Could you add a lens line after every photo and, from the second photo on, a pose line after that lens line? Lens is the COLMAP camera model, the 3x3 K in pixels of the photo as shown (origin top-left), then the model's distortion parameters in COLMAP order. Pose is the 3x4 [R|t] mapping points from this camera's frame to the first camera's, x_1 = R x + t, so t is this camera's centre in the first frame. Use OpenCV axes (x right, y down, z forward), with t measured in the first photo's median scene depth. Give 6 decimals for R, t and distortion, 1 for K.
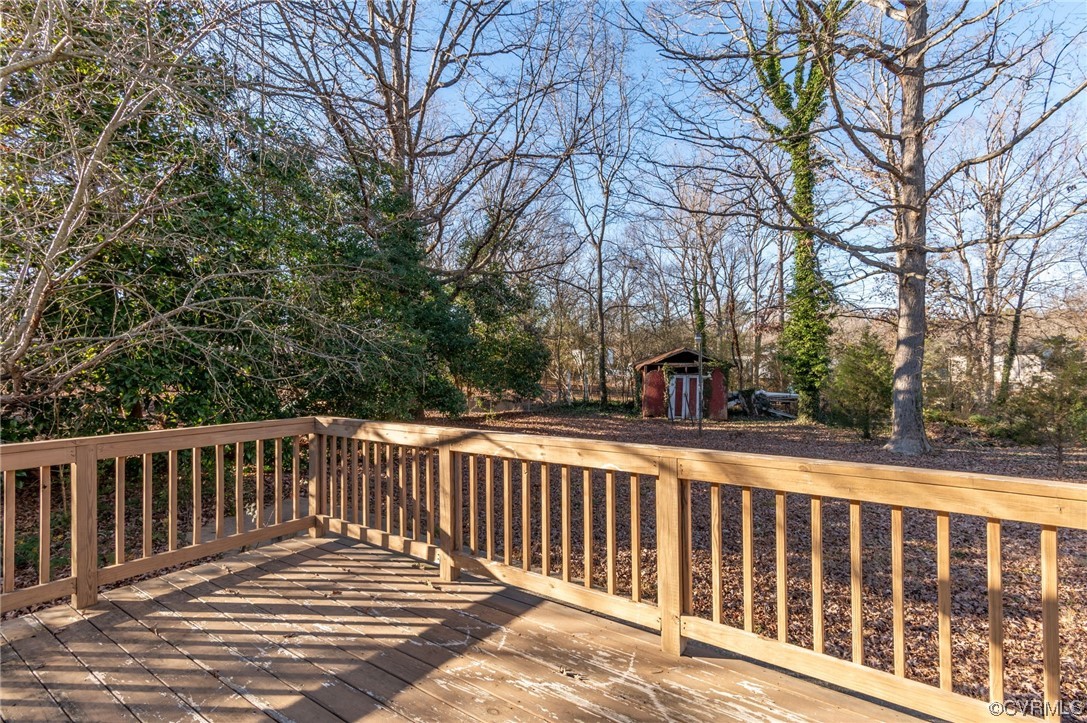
lens RADIAL K [[529.4, 0, 543.5], [0, 529.4, 361.5], [0, 0, 1]] dist [0.002803, 0.000671]
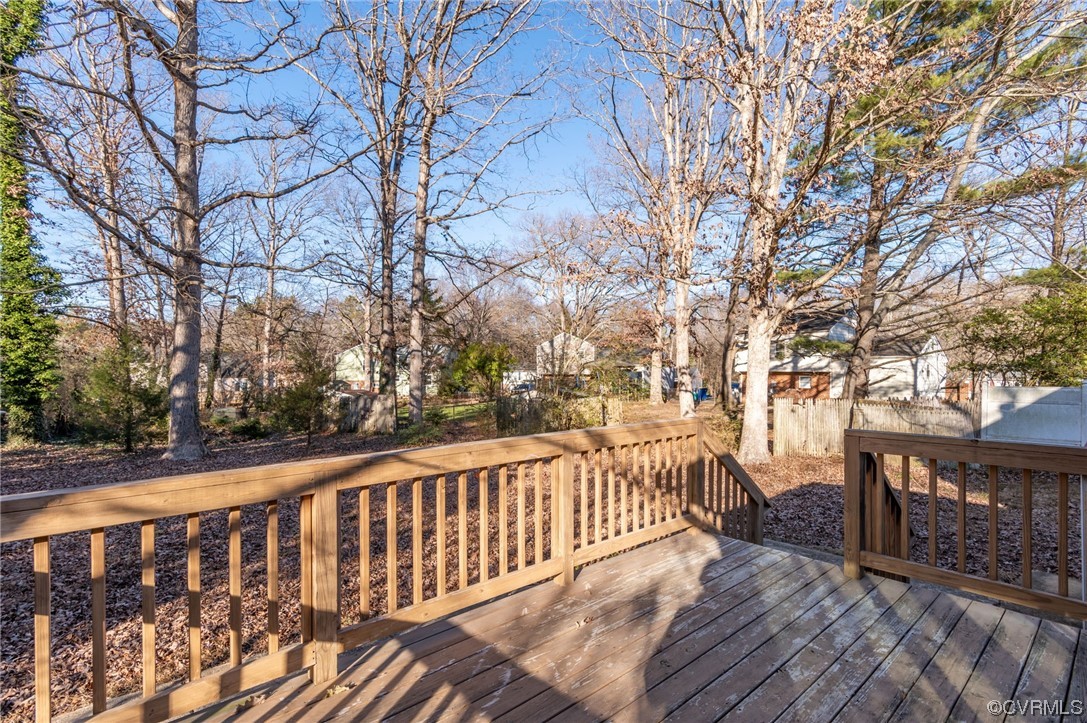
lens RADIAL K [[531.1, 0, 555.7], [0, 531.1, 375.6], [0, 0, 1]] dist [0.001669, 0.000792]
pose [[0.180241, -0.003093, 0.983618, -0.177761], [-0.008788, 0.999950, 0.004755, 0.002525], [-0.983583, -0.009501, 0.180204, 0.129383]]
